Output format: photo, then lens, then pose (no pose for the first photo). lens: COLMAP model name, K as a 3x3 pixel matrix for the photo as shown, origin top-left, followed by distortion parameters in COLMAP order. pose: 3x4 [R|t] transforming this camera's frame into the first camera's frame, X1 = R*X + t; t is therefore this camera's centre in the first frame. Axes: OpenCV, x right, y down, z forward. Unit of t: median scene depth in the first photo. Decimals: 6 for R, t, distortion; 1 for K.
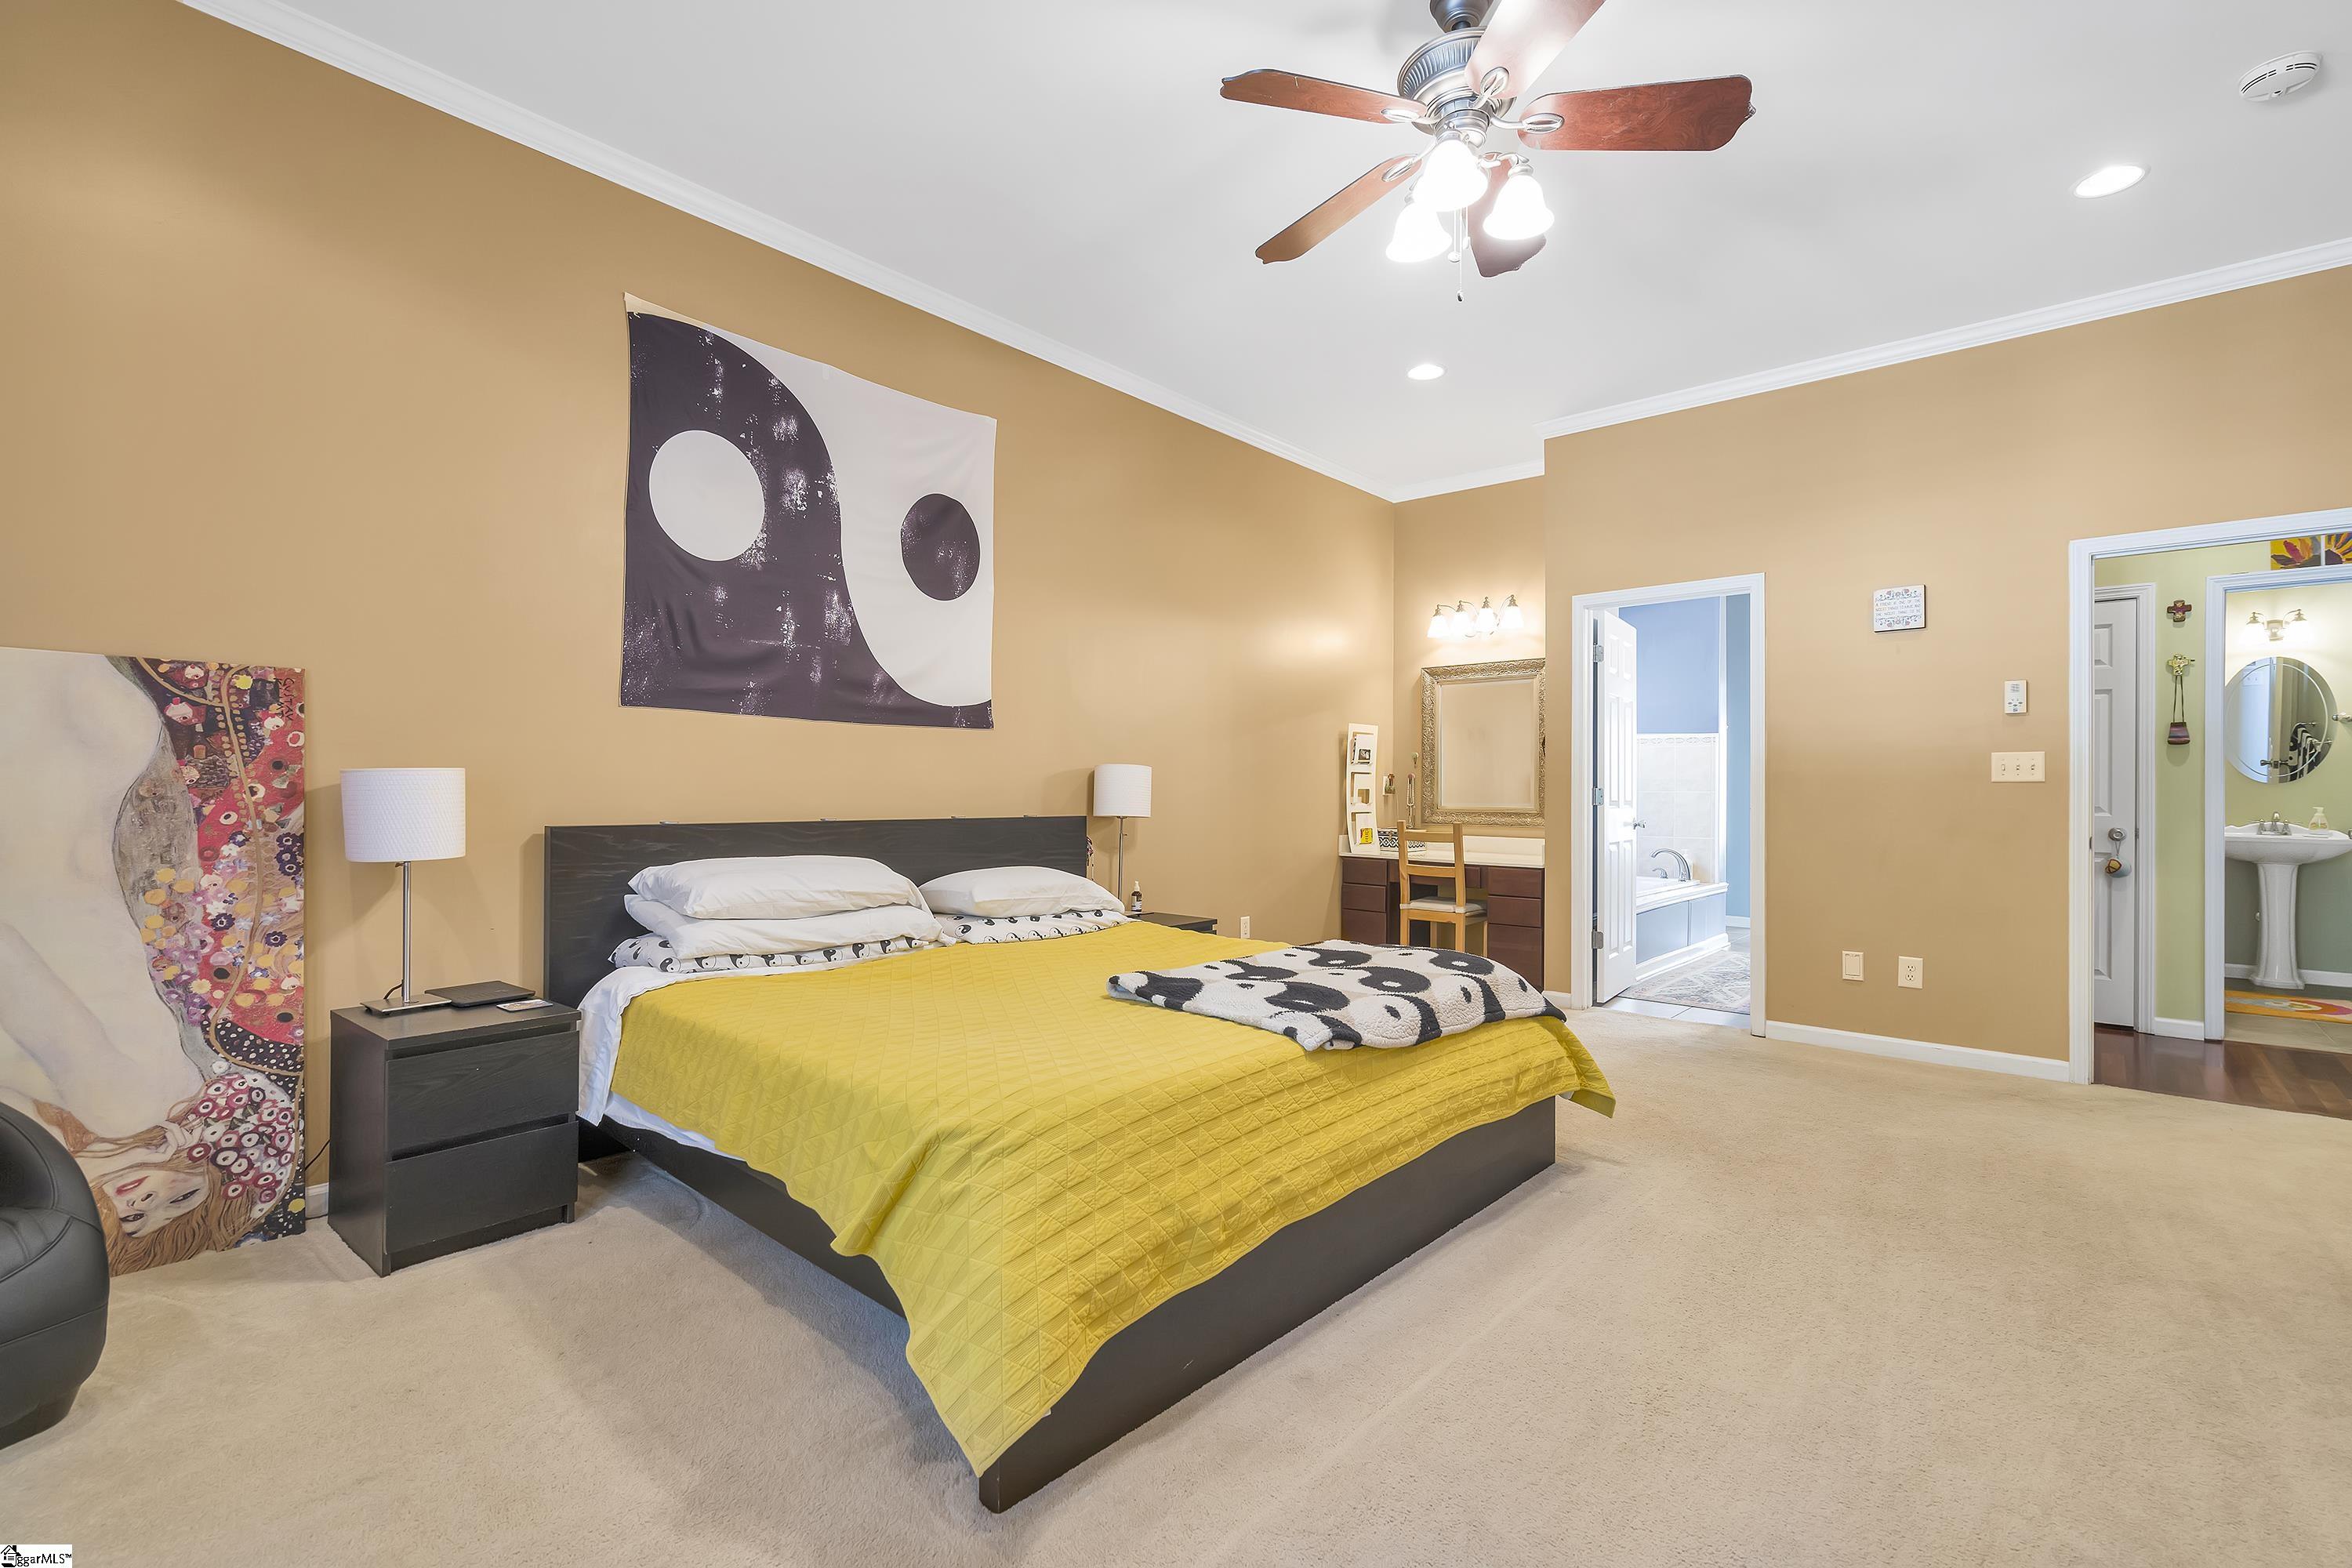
lens RADIAL K [[1048.8, 0, 1176.0], [0, 1048.8, 784.0], [0, 0, 1]] dist [0.000863, 0.000962]
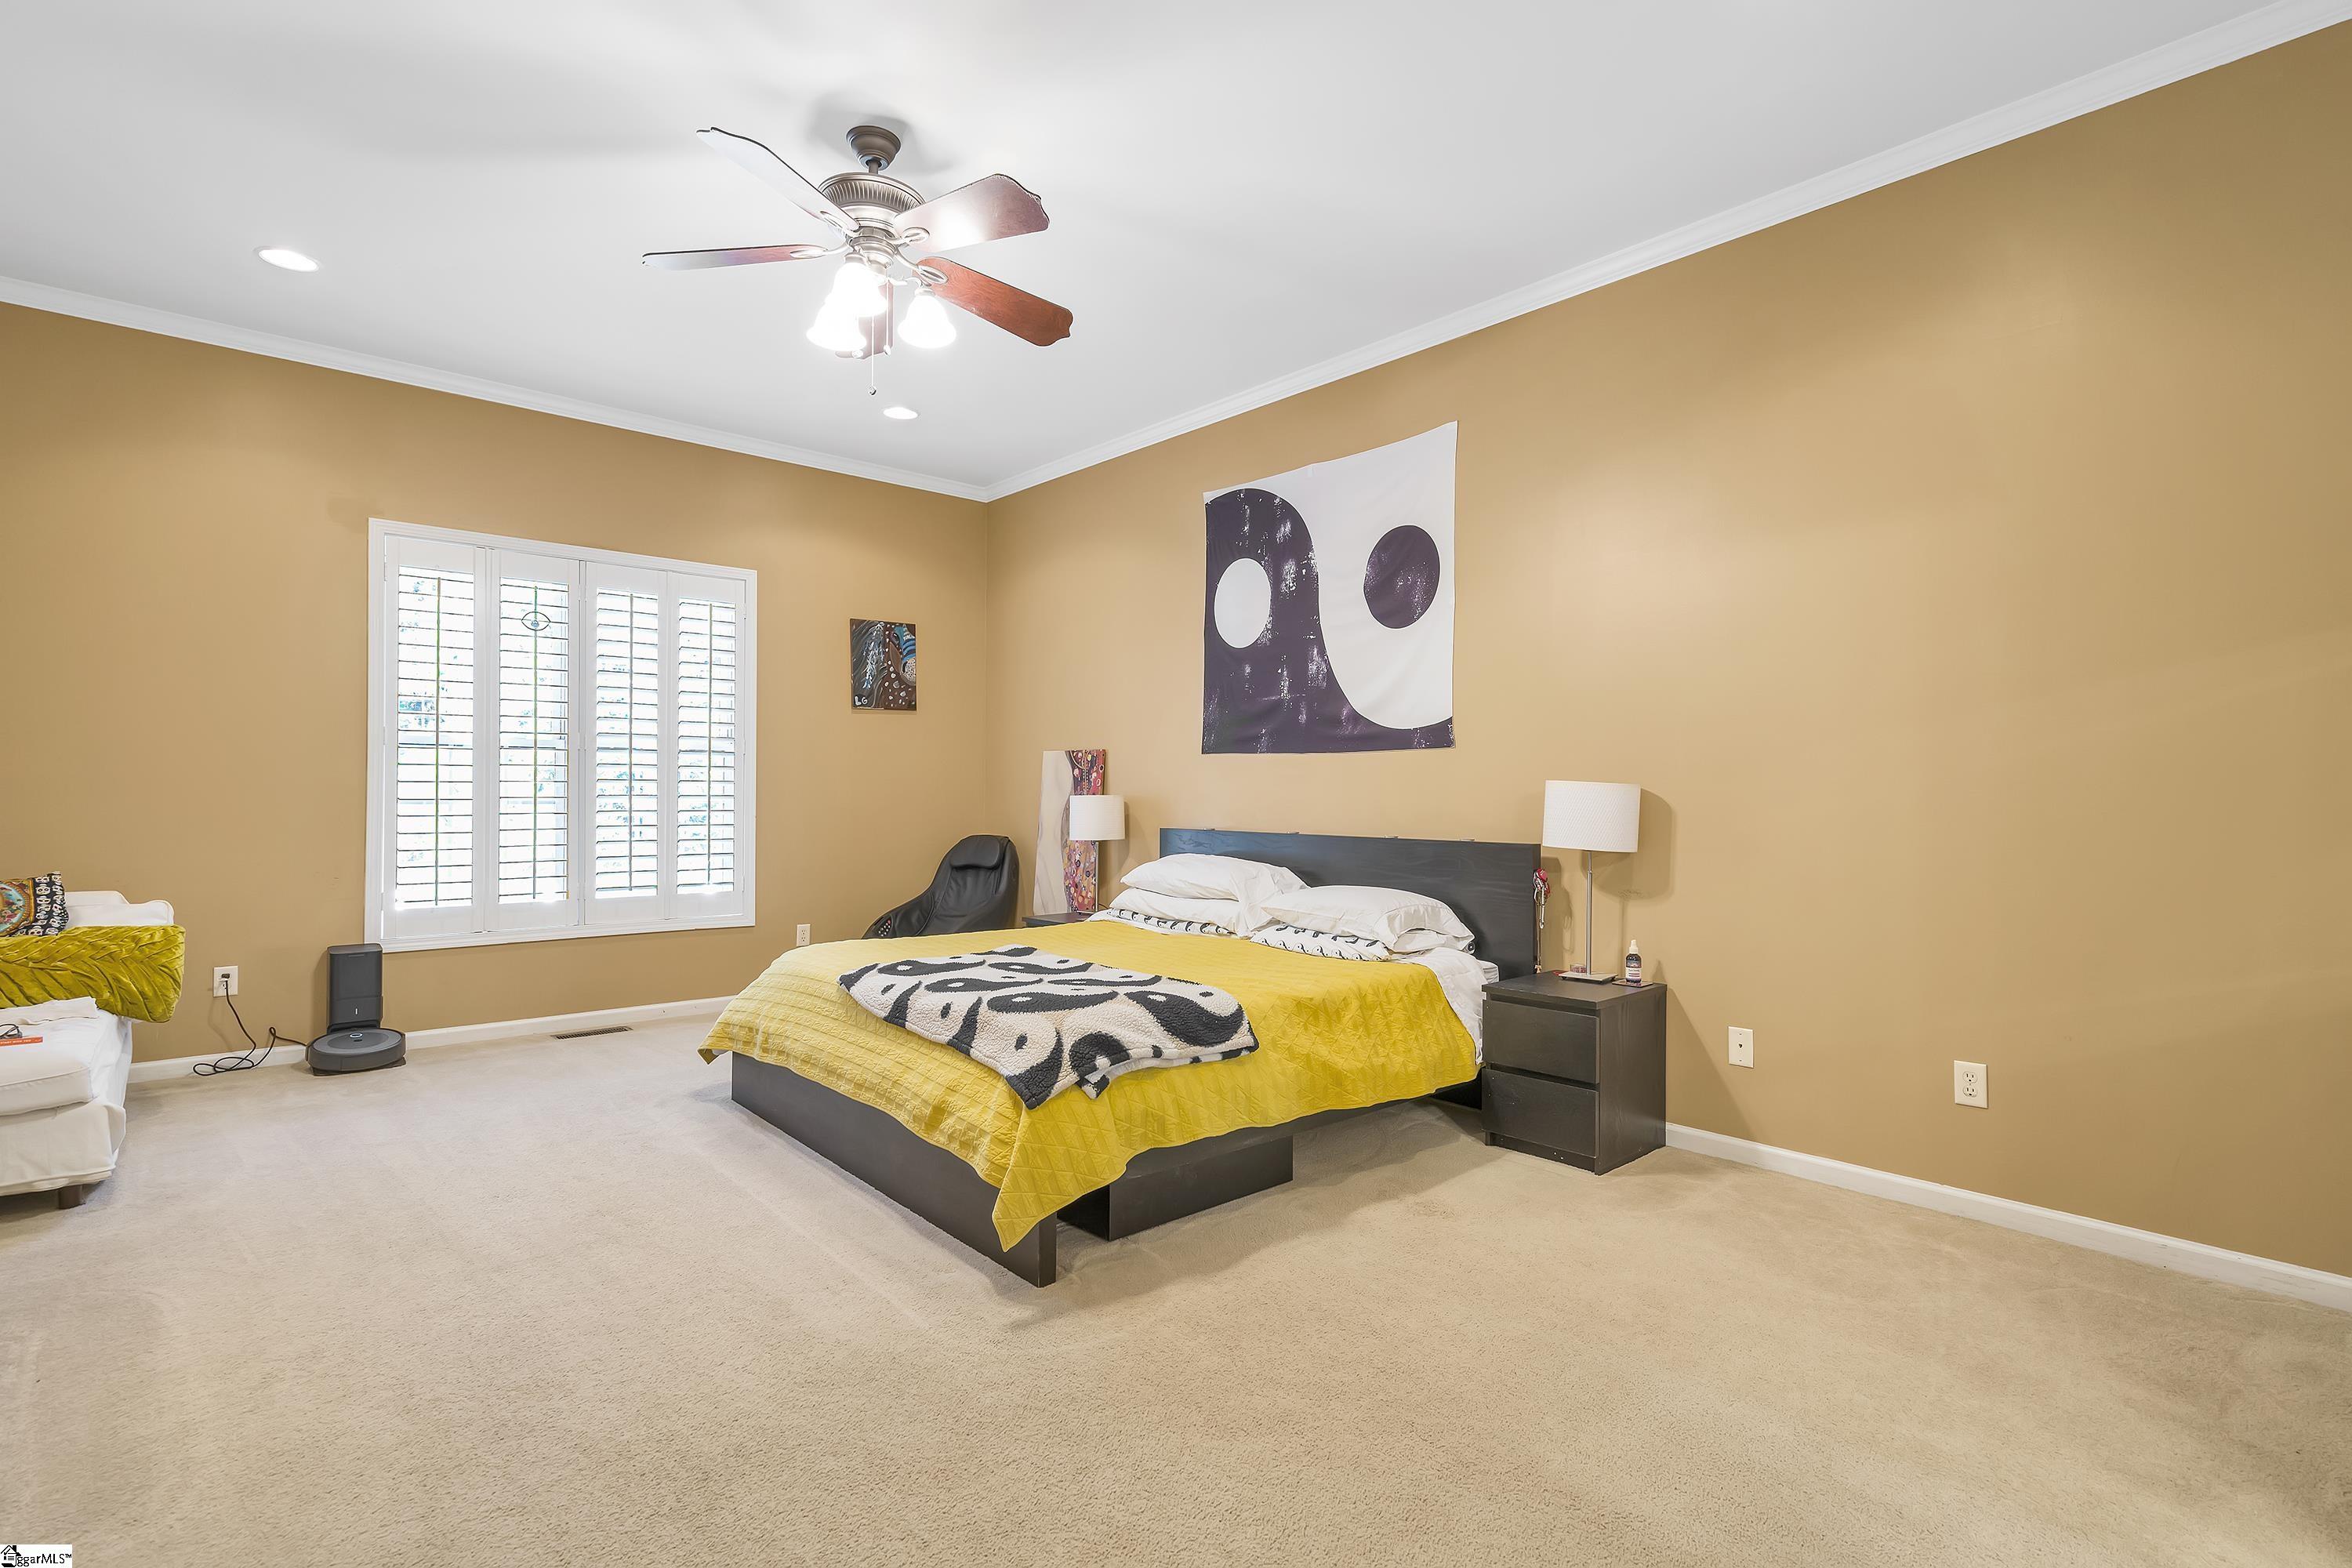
lens RADIAL K [[1123.1, 0, 1176.0], [0, 1123.1, 784.0], [0, 0, 1]] dist [0.003132, -0.001282]
pose [[-0.125151, -0.018053, -0.991973, 1.019067], [-0.006306, 0.999829, -0.017400, -0.000056], [0.992118, 0.004078, -0.125243, 1.037883]]
